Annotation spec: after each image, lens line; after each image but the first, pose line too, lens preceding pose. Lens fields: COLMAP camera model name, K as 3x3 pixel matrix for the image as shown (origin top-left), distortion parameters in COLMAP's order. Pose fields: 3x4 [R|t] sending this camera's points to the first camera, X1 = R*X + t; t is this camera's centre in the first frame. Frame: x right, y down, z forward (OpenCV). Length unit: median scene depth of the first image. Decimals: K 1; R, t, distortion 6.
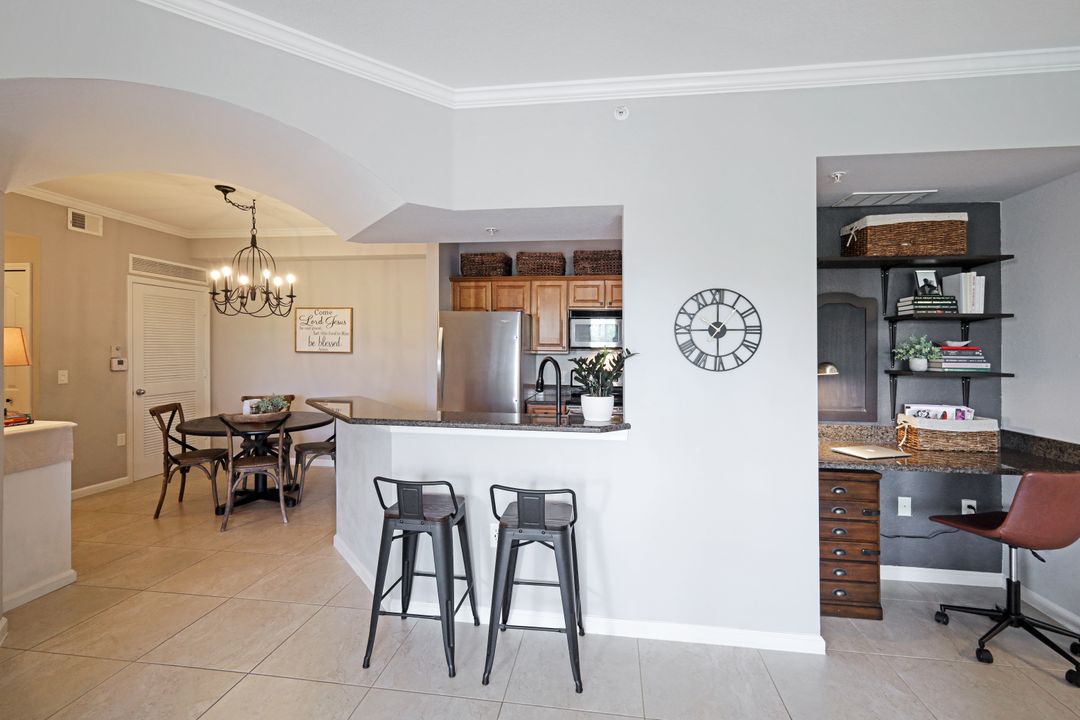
lens RADIAL K [[484.5, 0, 530.6], [0, 484.5, 344.9], [0, 0, 1]] dist [0.002902, 0.000452]
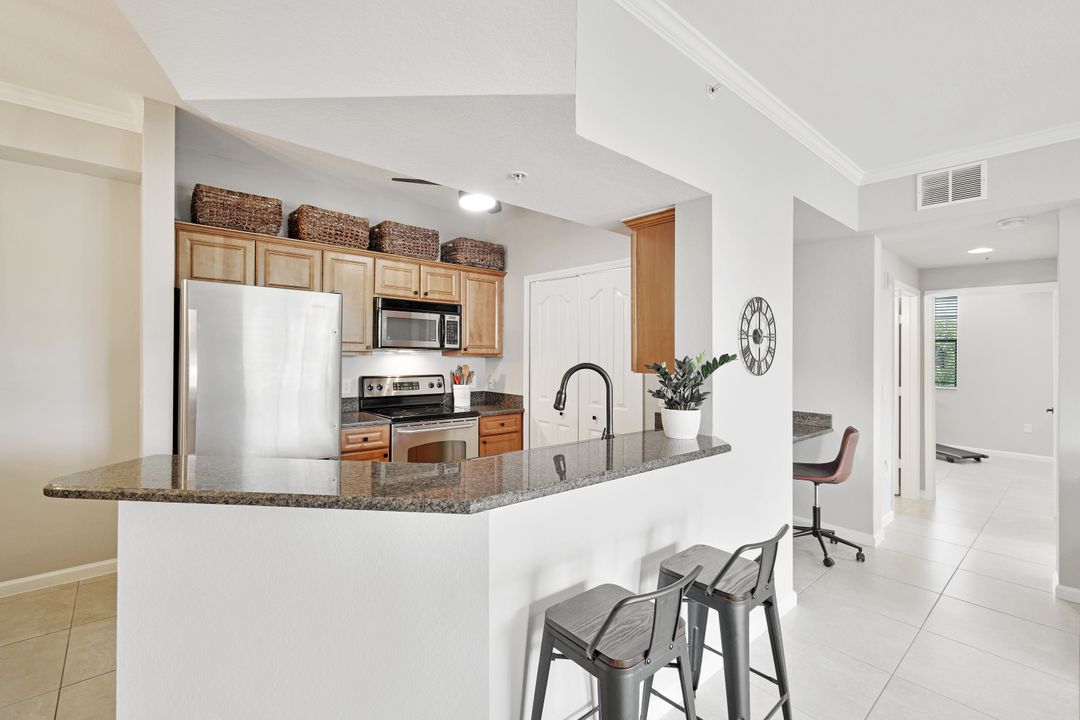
lens RADIAL K [[484.5, 0, 540.3], [0, 484.5, 359.8], [0, 0, 1]] dist [0.002902, 0.000452]
pose [[0.643481, -0.010589, 0.765389, -0.569453], [-0.016991, 0.999460, 0.028113, -0.001127], [-0.765273, -0.031095, 0.642954, 0.536690]]
